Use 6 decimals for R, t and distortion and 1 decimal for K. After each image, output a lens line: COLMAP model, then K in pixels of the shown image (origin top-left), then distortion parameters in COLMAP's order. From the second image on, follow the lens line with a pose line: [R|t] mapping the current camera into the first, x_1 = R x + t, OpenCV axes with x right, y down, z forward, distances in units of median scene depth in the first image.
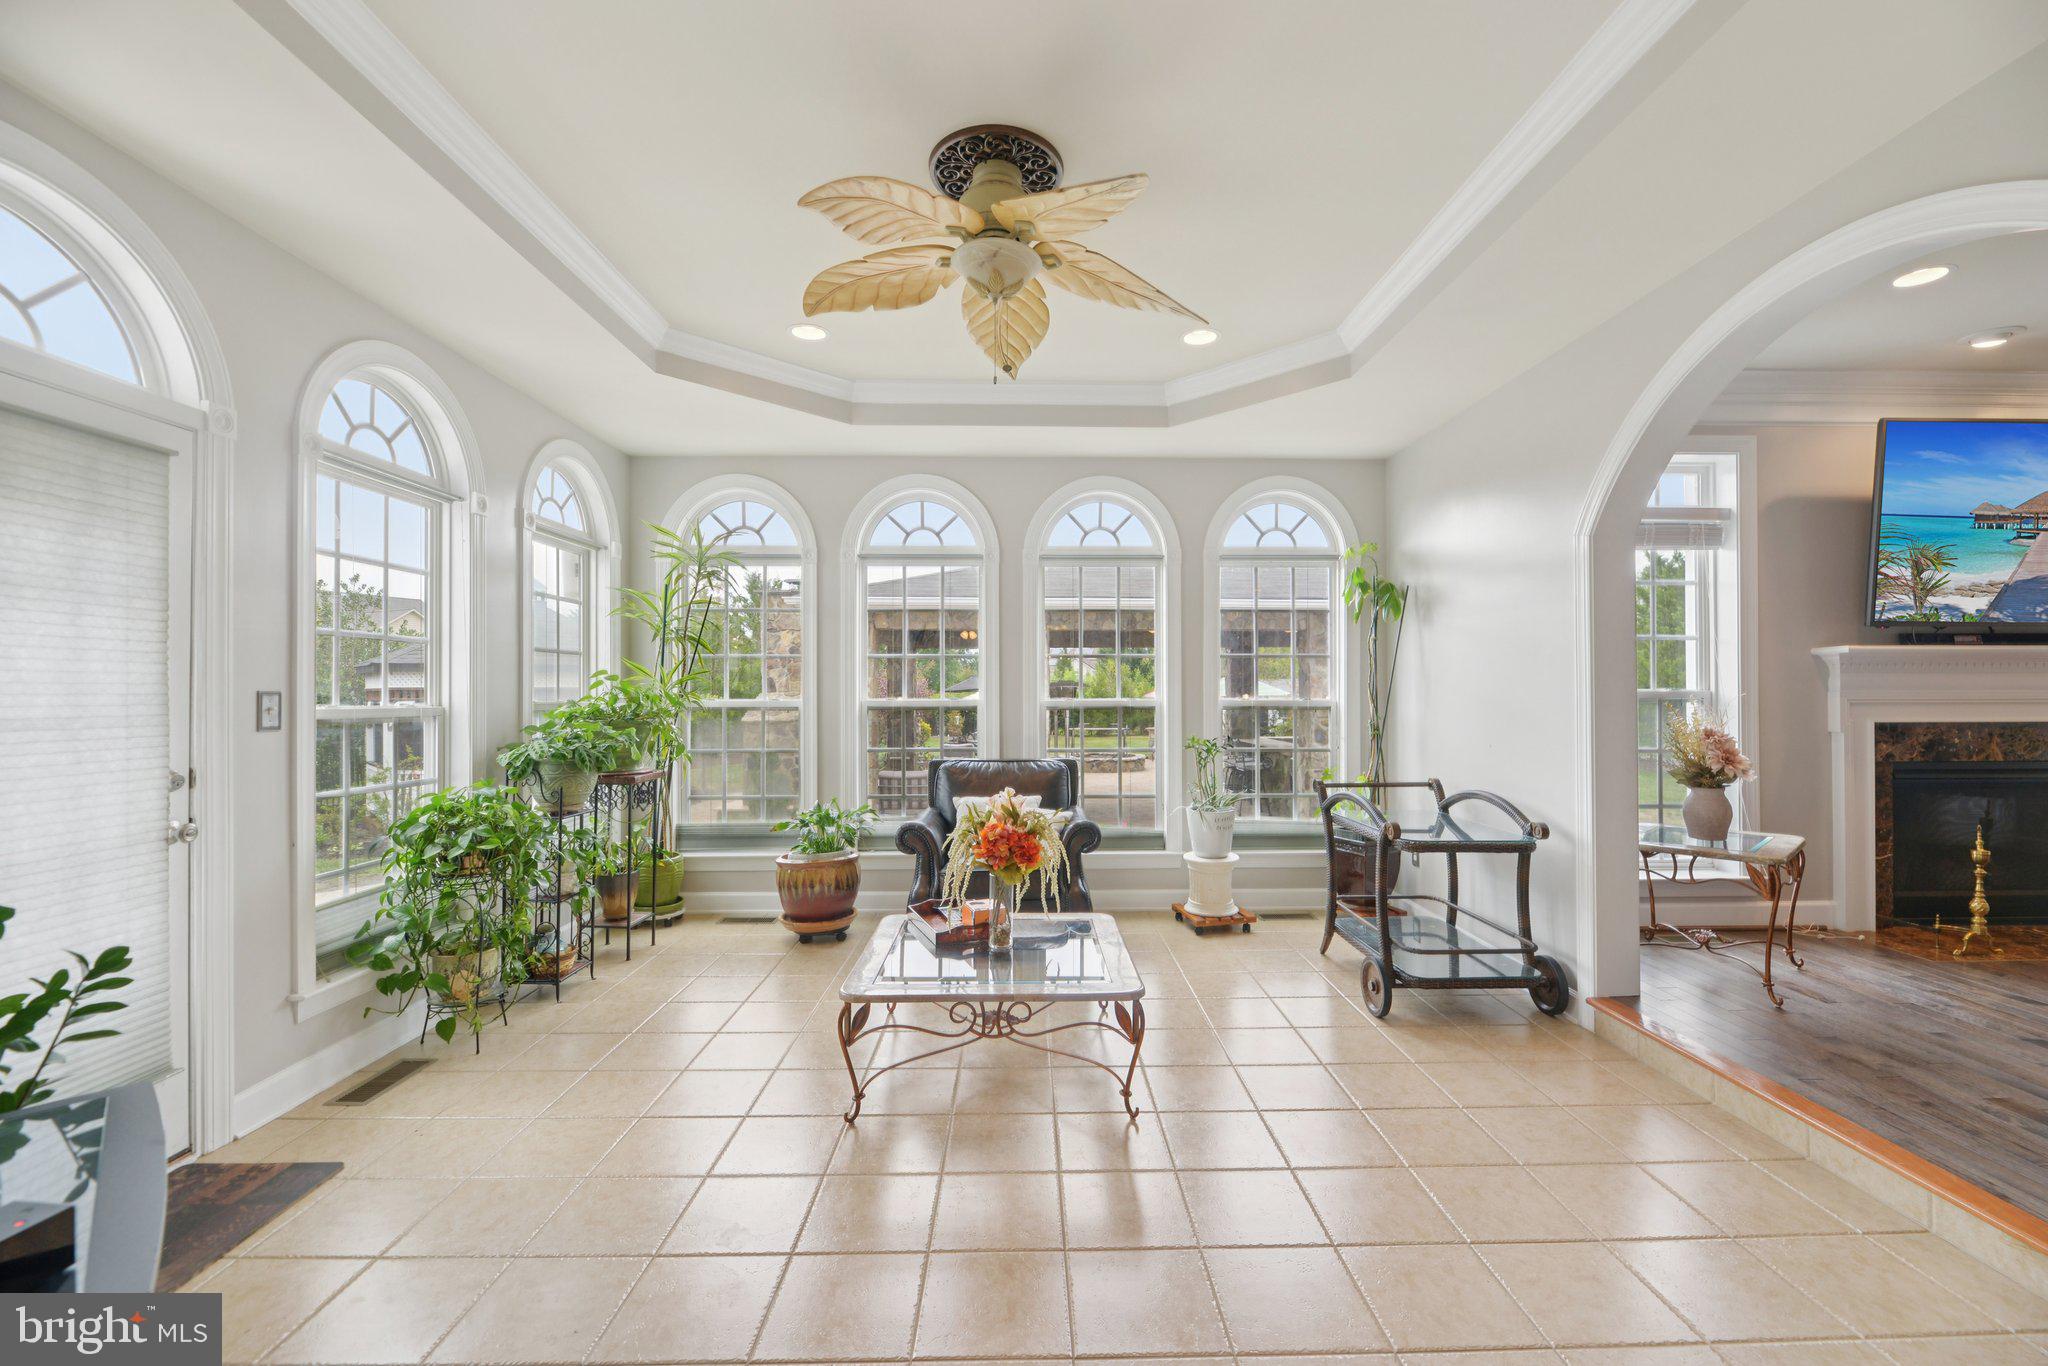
lens RADIAL K [[836.5, 0, 1040.3], [0, 836.5, 688.4], [0, 0, 1]] dist [0.003764, -0.004252]
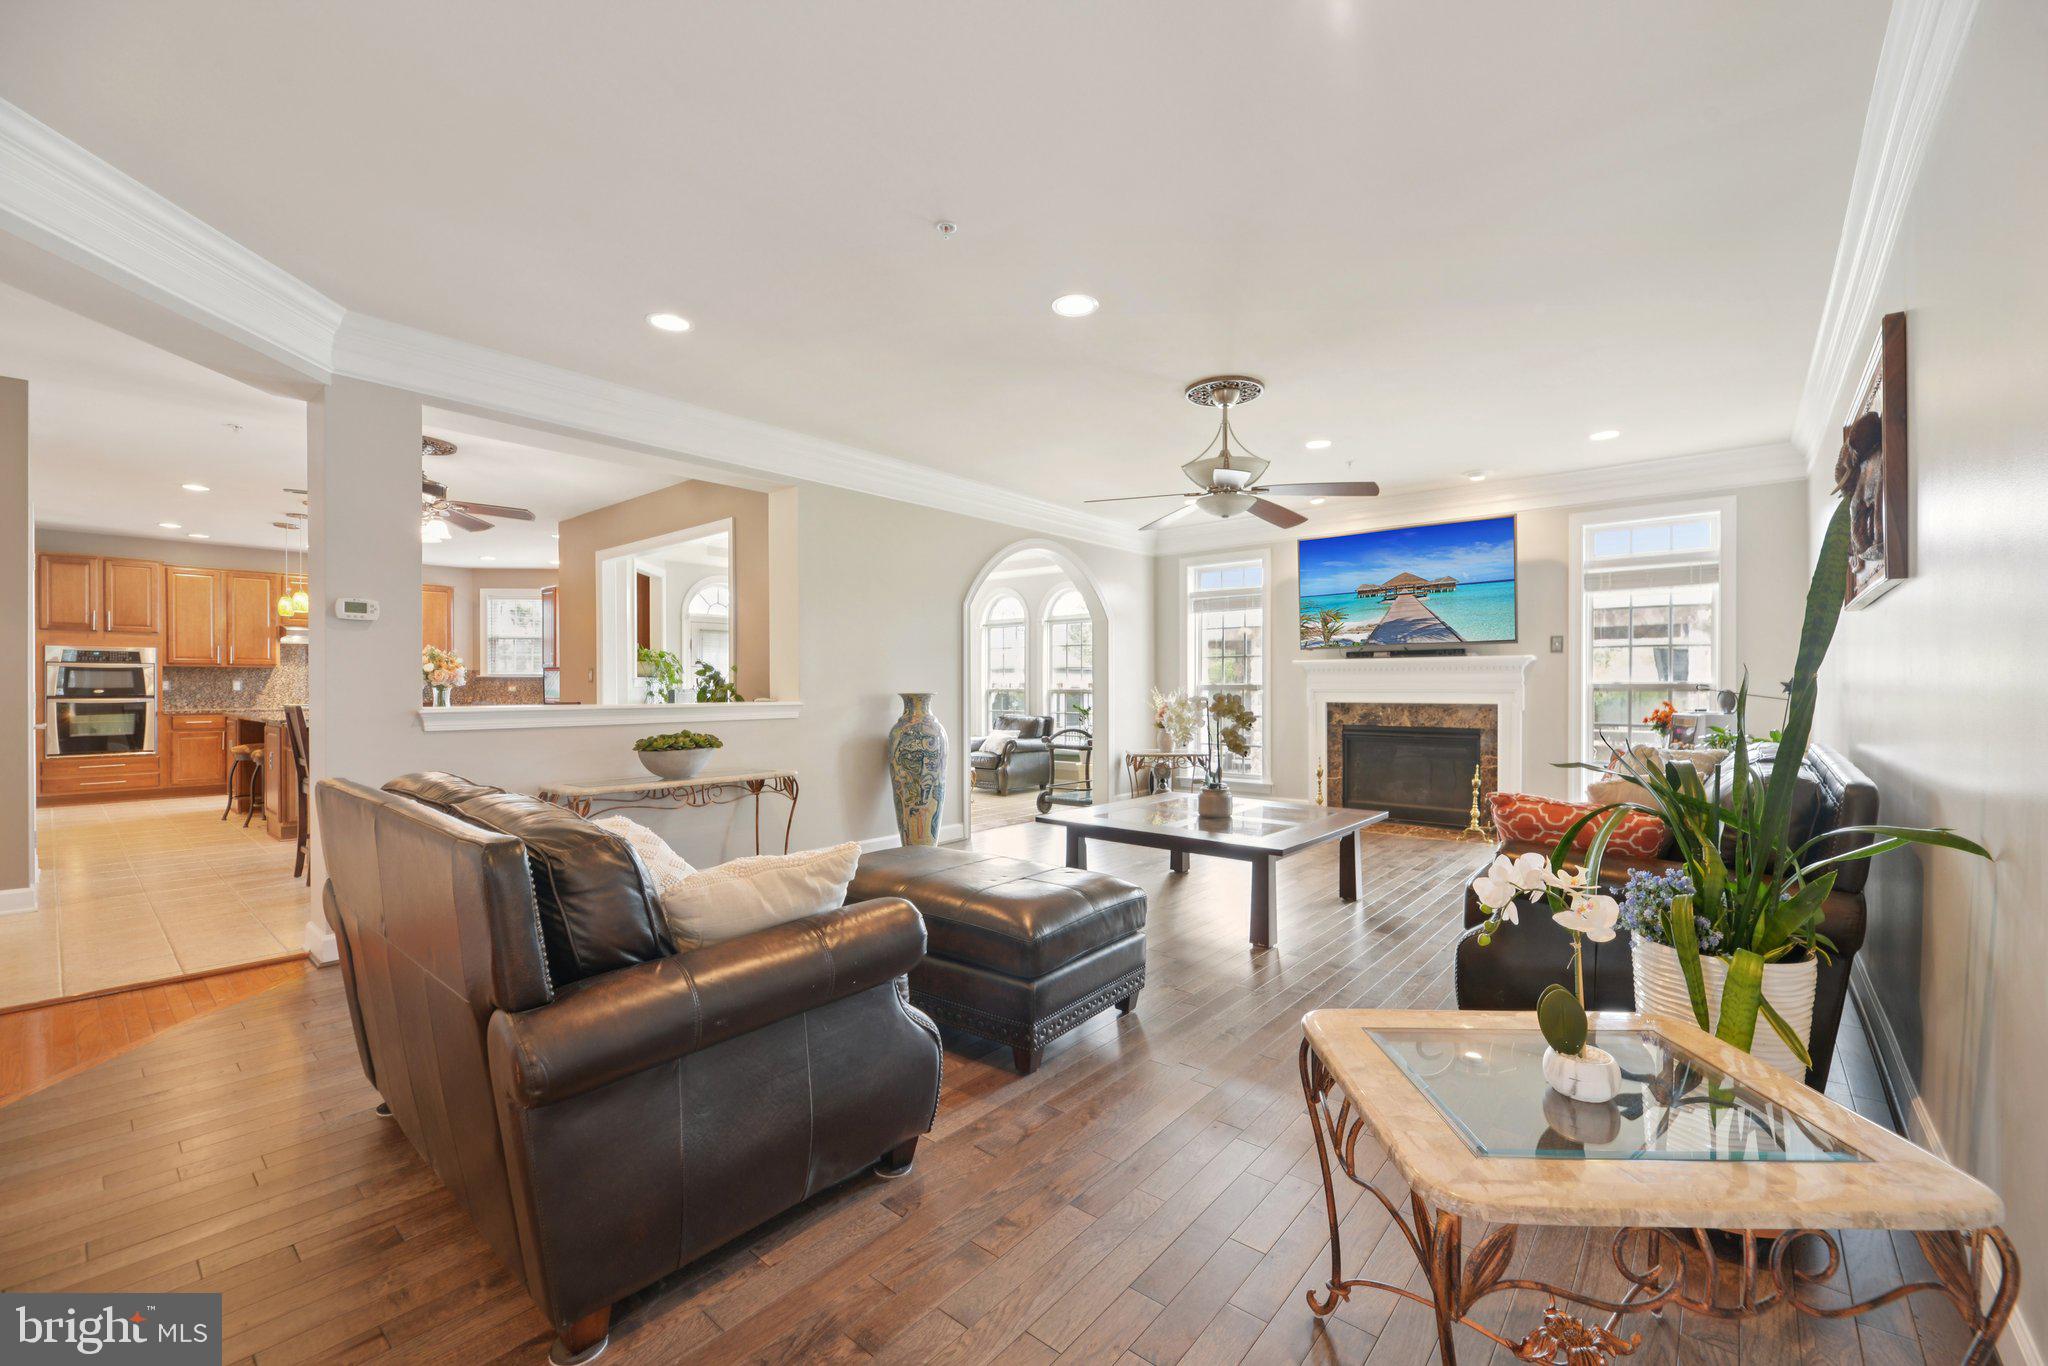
lens RADIAL K [[836.5, 0, 1026.8], [0, 836.5, 689.7], [0, 0, 1]] dist [0.003764, -0.004252]
pose [[0.751064, 0.003115, -0.660222, 1.691039], [0.001853, 0.999975, 0.006826, -0.000267], [0.660227, -0.006350, 0.751039, -0.776643]]
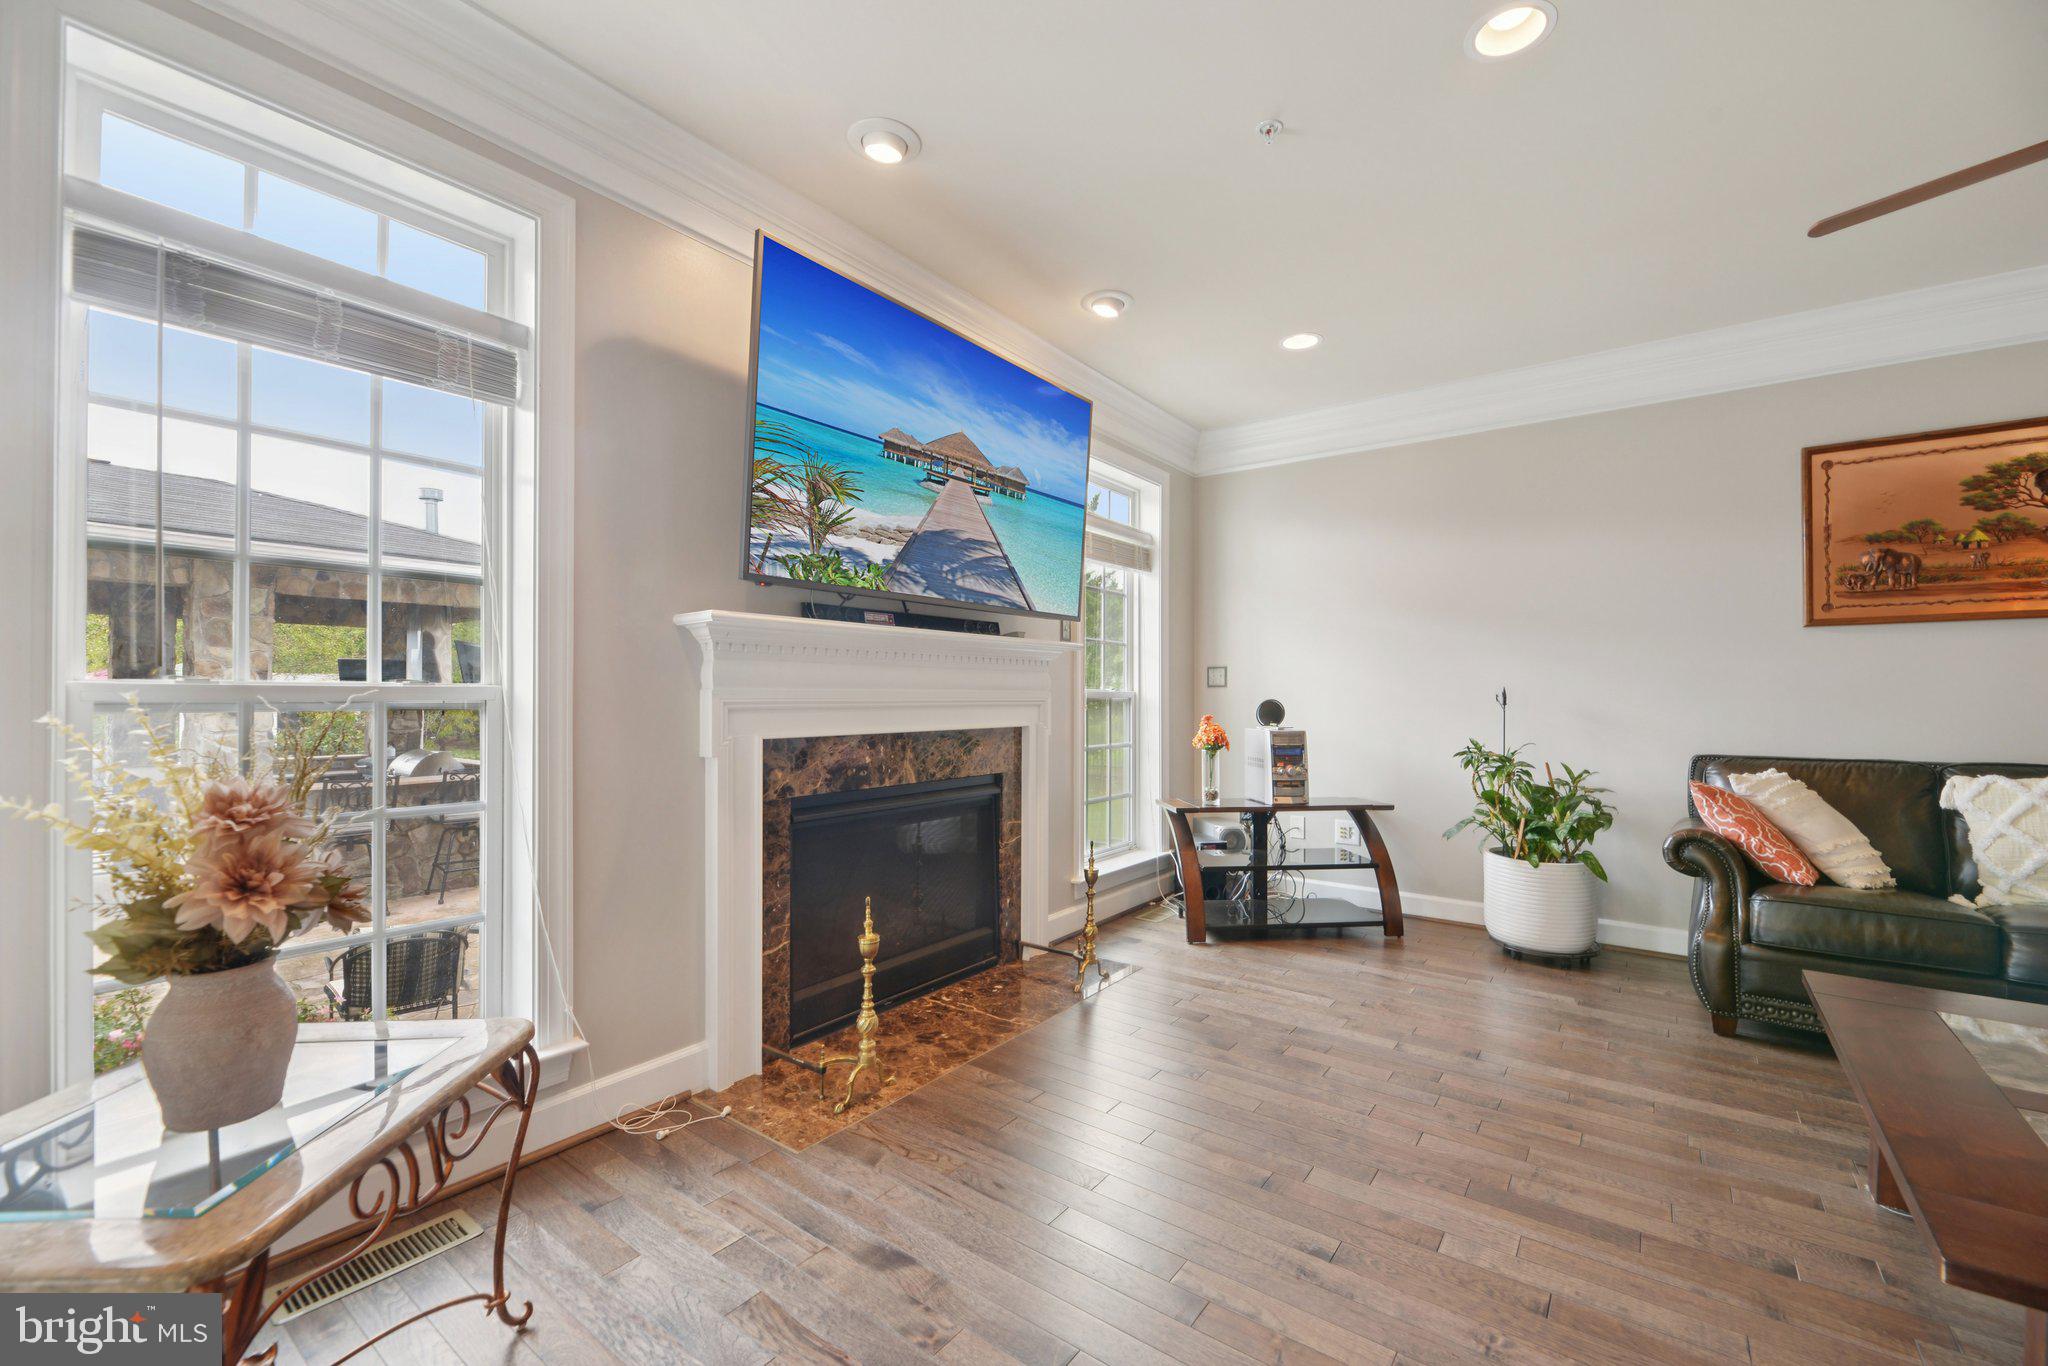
lens RADIAL K [[836.5, 0, 1042.4], [0, 836.5, 692.5], [0, 0, 1]] dist [0.003764, -0.004252]
pose [[0.603066, 0.007172, 0.797659, 0.620439], [-0.007762, 0.999965, -0.003122, 0.006507], [-0.797654, -0.004309, 0.603100, 0.453475]]
